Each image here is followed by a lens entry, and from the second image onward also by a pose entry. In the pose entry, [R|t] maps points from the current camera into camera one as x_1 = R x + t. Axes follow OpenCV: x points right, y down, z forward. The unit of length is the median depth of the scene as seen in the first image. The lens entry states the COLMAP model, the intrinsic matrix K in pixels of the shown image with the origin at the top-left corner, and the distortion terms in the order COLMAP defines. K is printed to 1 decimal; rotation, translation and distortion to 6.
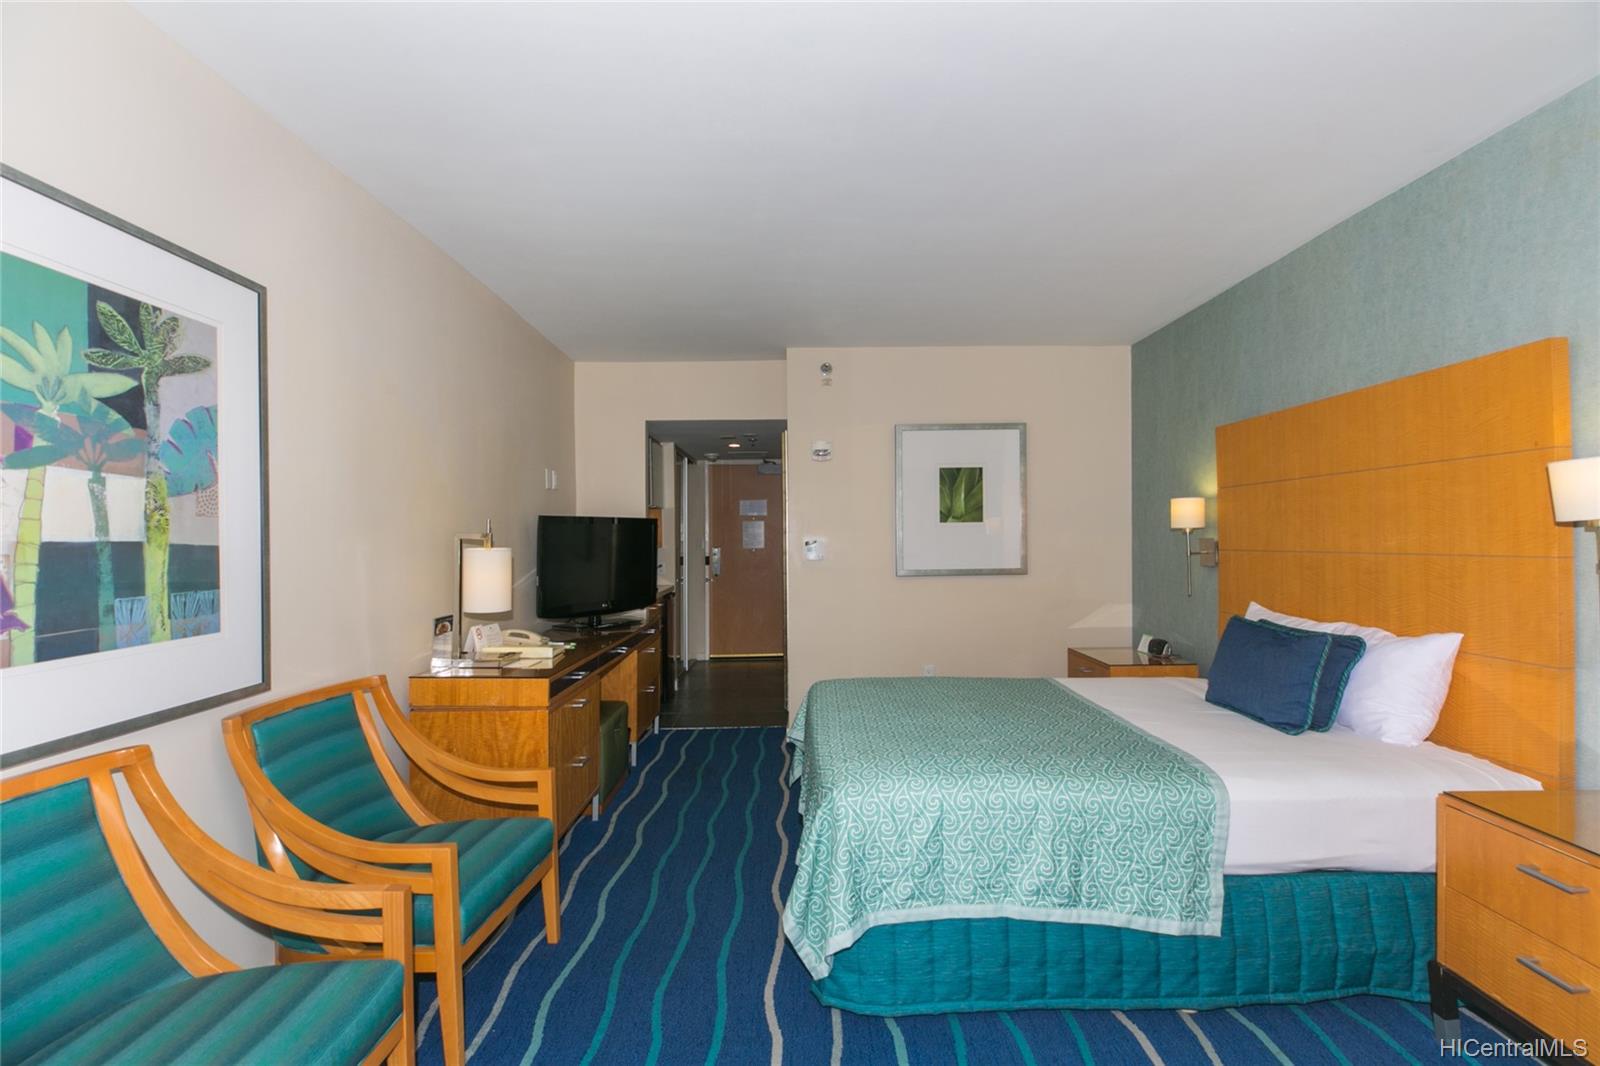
lens RADIAL K [[710.6, 0, 805.2], [0, 710.6, 534.7], [0, 0, 1]] dist [-0.001503, -0.000333]
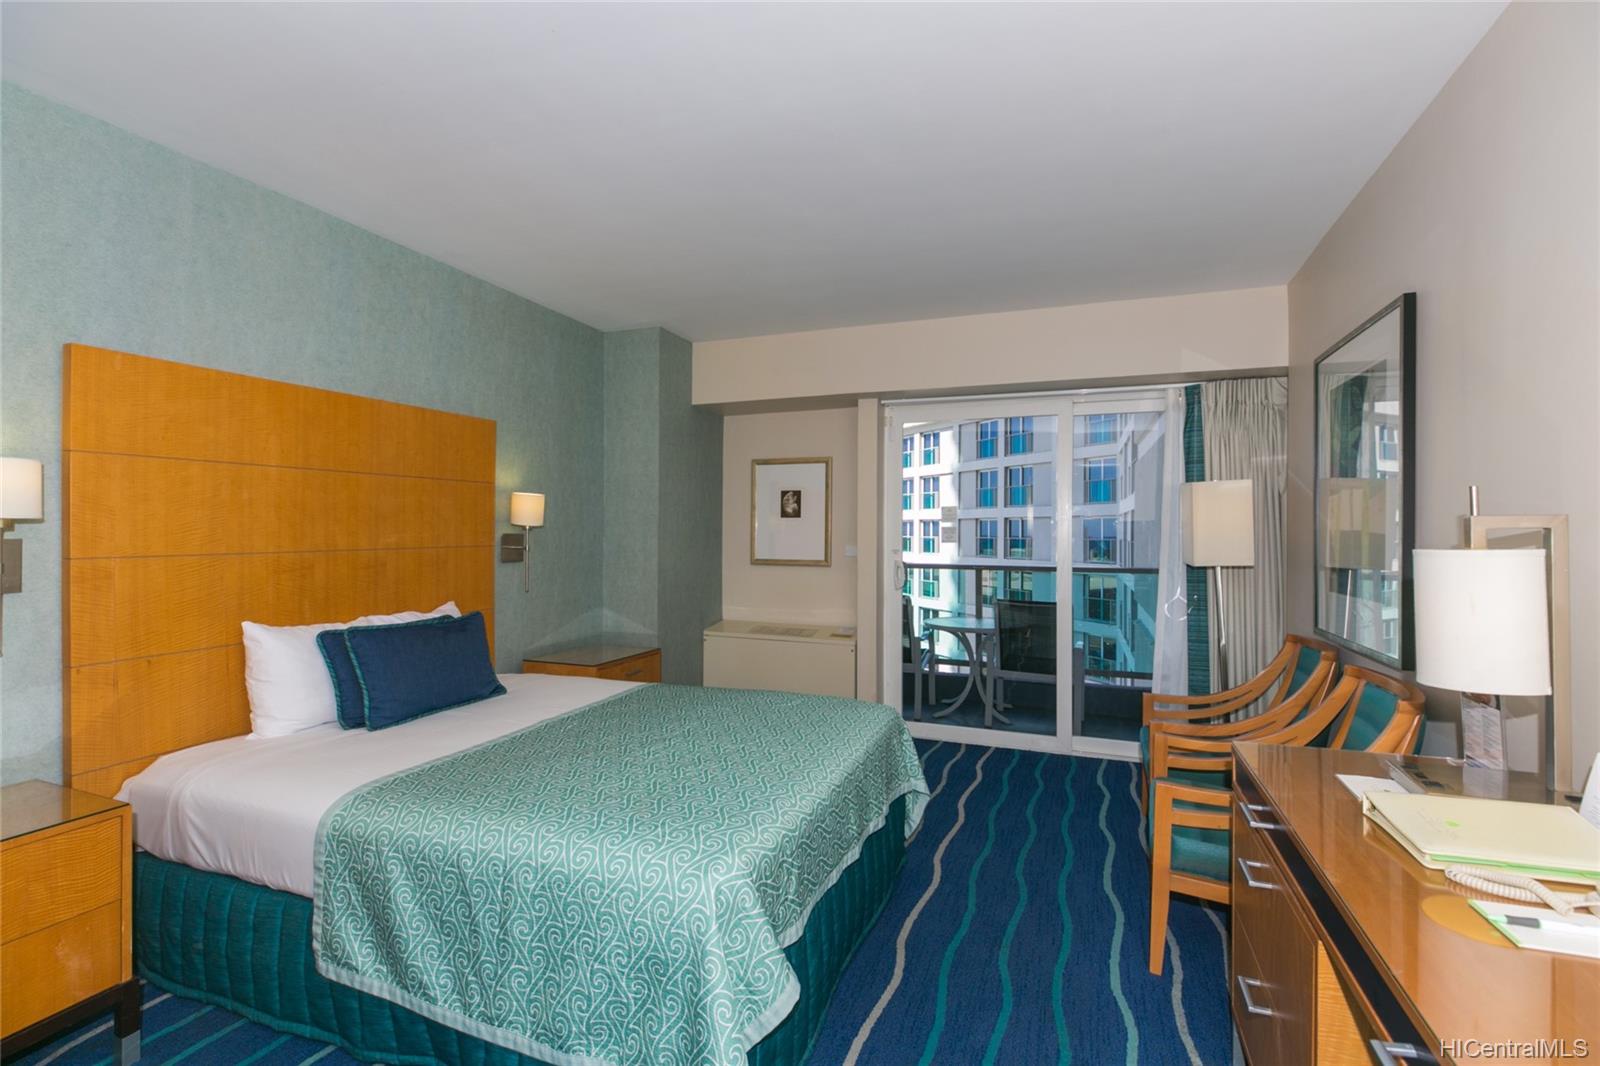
lens RADIAL K [[717.2, 0, 802.9], [0, 717.2, 528.9], [0, 0, 1]] dist [0.020619, -0.011198]
pose [[-0.930456, -0.000910, 0.366402, -0.376154], [-0.003319, 0.999977, -0.005943, 0.017320], [-0.366388, -0.006745, -0.930438, 2.815480]]
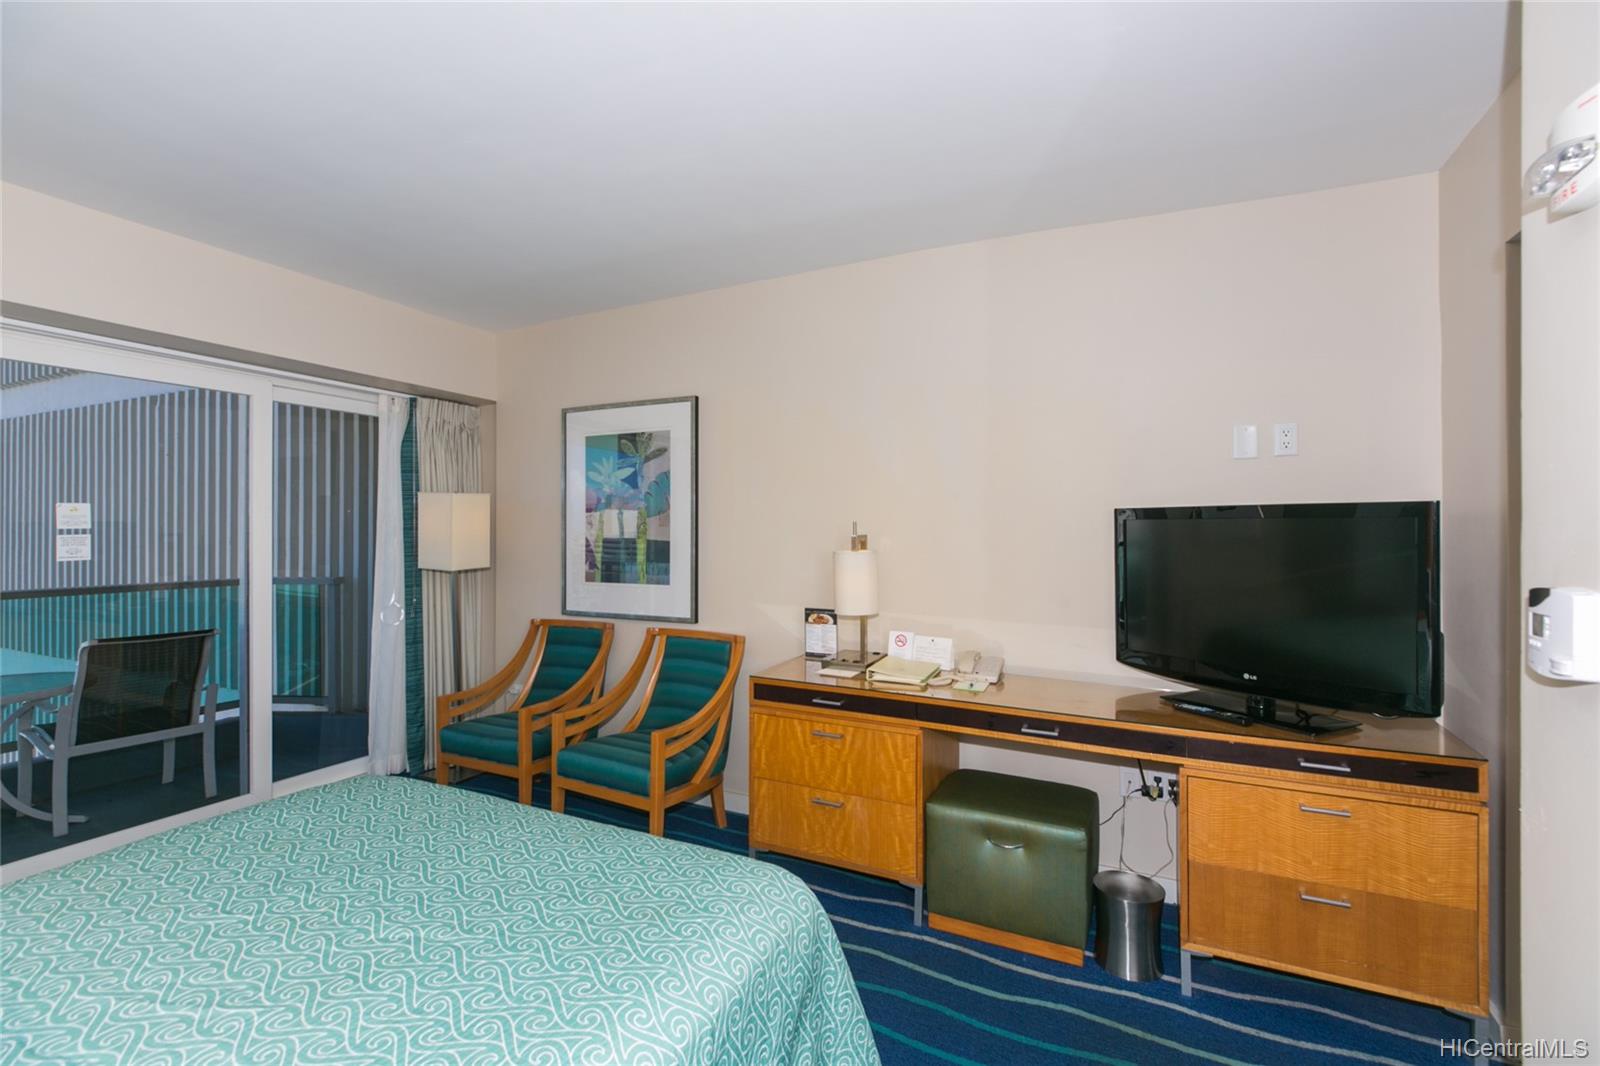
lens RADIAL K [[717.2, 0, 802.9], [0, 717.2, 528.9], [0, 0, 1]] dist [0.020619, -0.011198]
pose [[-0.450512, 0.001030, -0.892770, 0.858629], [0.002722, 0.999996, -0.000220, -0.018090], [0.892766, -0.002529, -0.450513, 2.455800]]
